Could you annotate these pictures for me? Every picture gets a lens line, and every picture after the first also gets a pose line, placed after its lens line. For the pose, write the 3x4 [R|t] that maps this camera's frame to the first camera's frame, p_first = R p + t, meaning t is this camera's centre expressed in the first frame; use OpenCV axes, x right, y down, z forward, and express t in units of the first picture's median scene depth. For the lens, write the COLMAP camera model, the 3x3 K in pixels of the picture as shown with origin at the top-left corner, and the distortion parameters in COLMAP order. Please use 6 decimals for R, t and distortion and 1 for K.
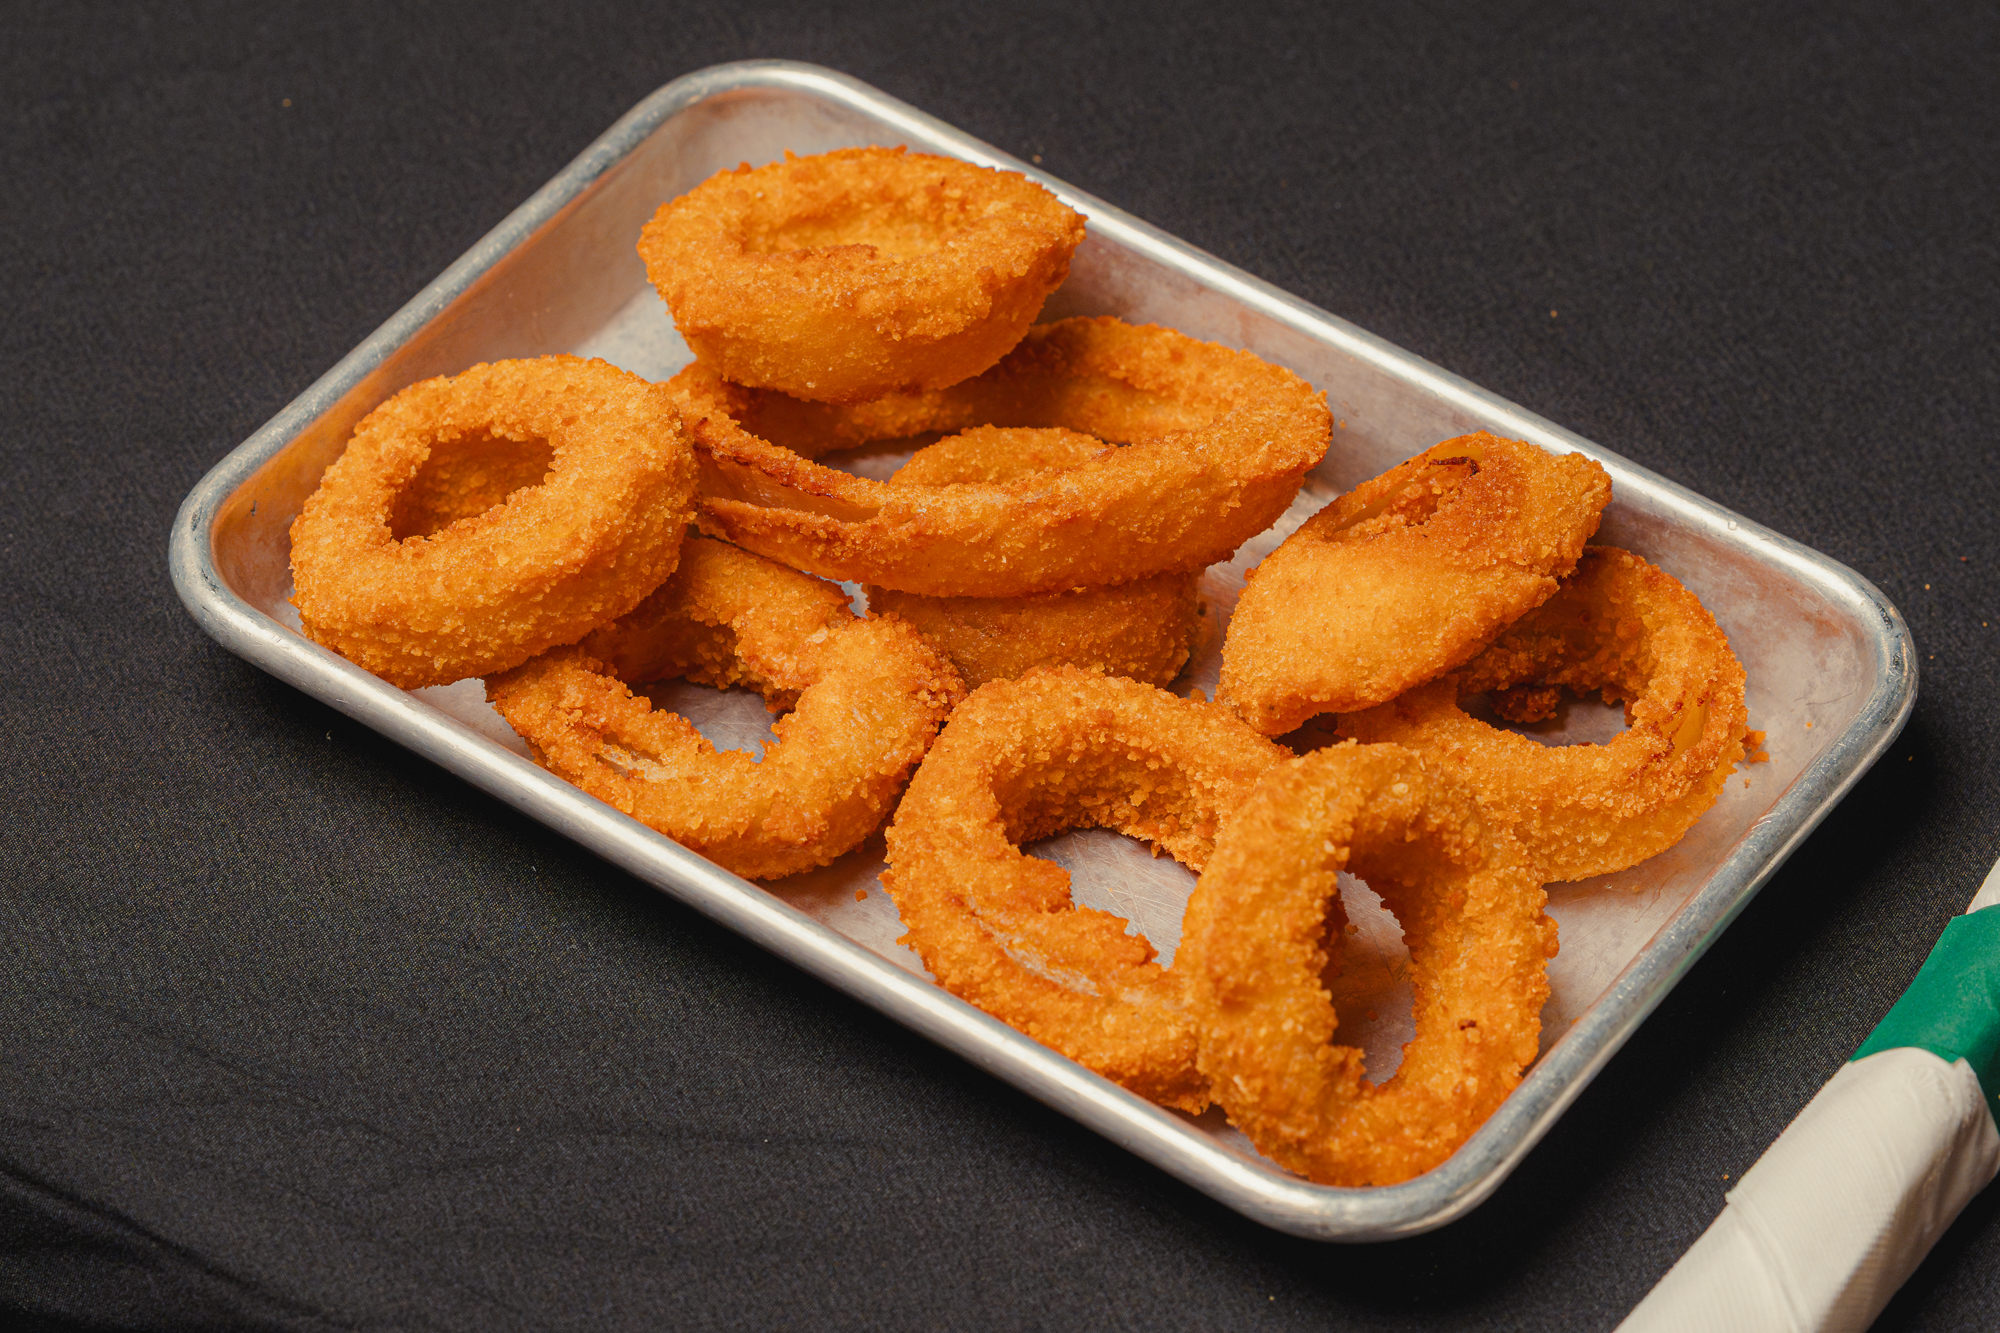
lens RADIAL K [[8287.5, 0, 998.0], [0, 8287.5, 666.2], [0, 0, 1]] dist [0.795053, 0.000000]
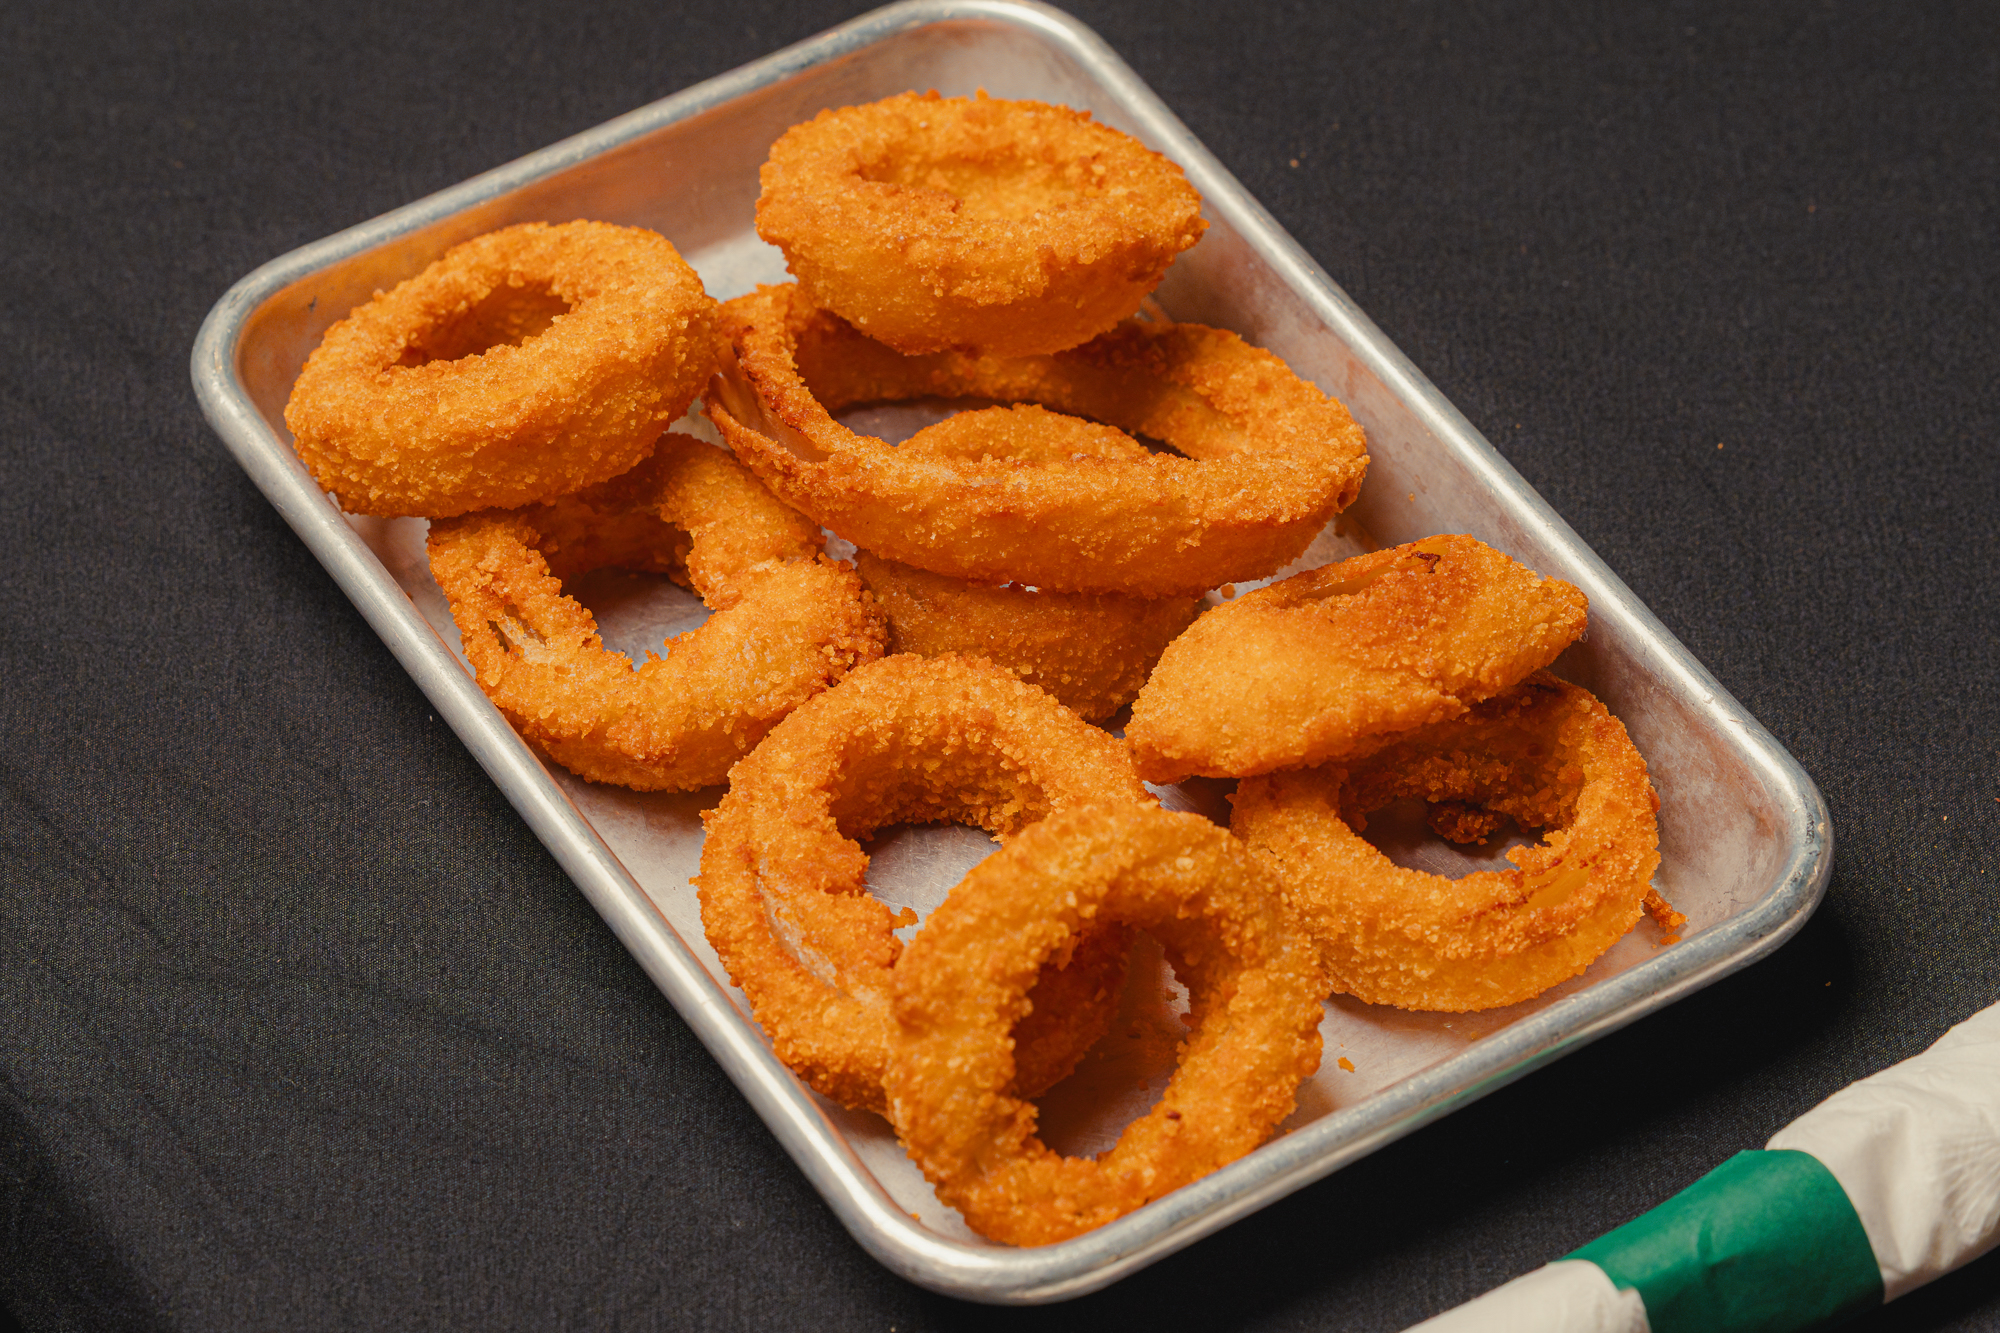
lens RADIAL K [[8287.5, 0, 1006.3], [0, 8287.5, 657.3], [0, 0, 1]] dist [0.795053, 0.000000]
pose [[0.917691, 0.254603, -0.304994, 0.310373], [-0.249075, 0.966770, 0.057602, -0.057483], [0.309524, 0.023105, 0.950611, 0.072668]]
